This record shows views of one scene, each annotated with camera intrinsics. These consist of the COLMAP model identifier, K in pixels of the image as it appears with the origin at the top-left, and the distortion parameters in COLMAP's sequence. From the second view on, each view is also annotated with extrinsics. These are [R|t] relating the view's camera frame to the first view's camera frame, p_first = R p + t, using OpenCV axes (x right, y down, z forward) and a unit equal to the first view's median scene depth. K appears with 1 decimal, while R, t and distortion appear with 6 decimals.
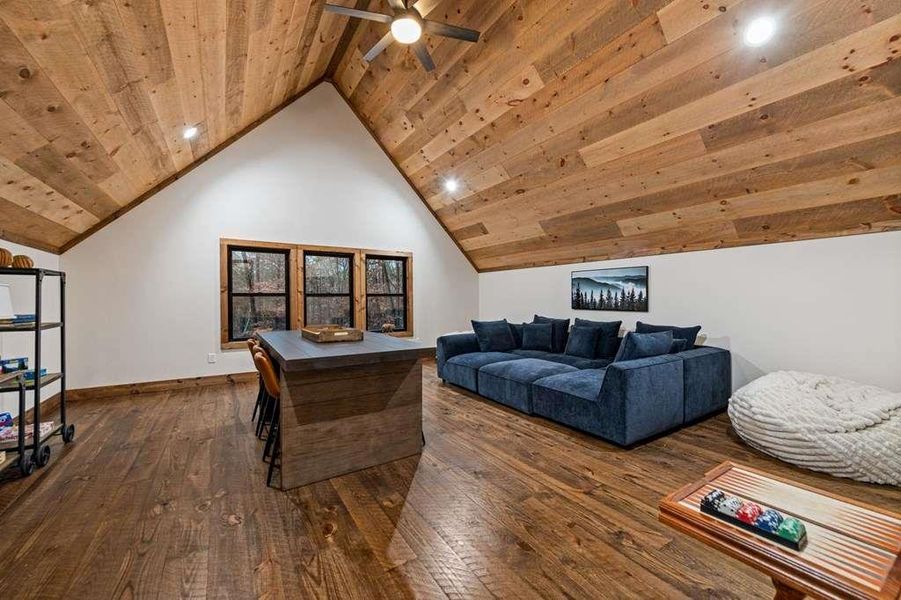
lens RADIAL K [[358.7, 0, 450.5], [0, 358.7, 300.8], [0, 0, 1]] dist [0.006680, -0.001619]
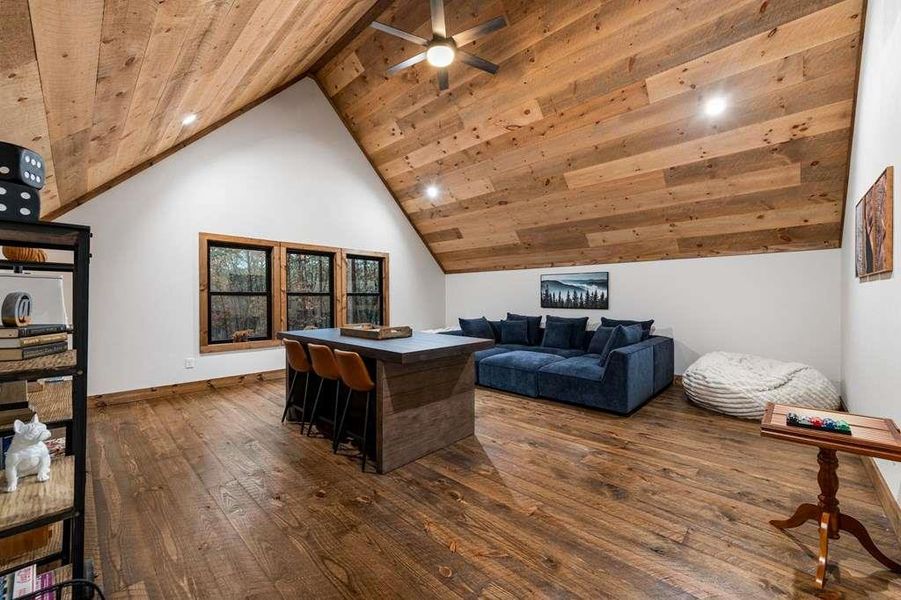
lens RADIAL K [[358.7, 0, 449.3], [0, 358.7, 298.1], [0, 0, 1]] dist [0.006680, -0.001619]
pose [[0.970334, 0.001574, 0.241763, -0.341076], [-0.000184, 0.999983, -0.005771, 0.000036], [-0.241768, 0.005555, 0.970318, -0.070217]]
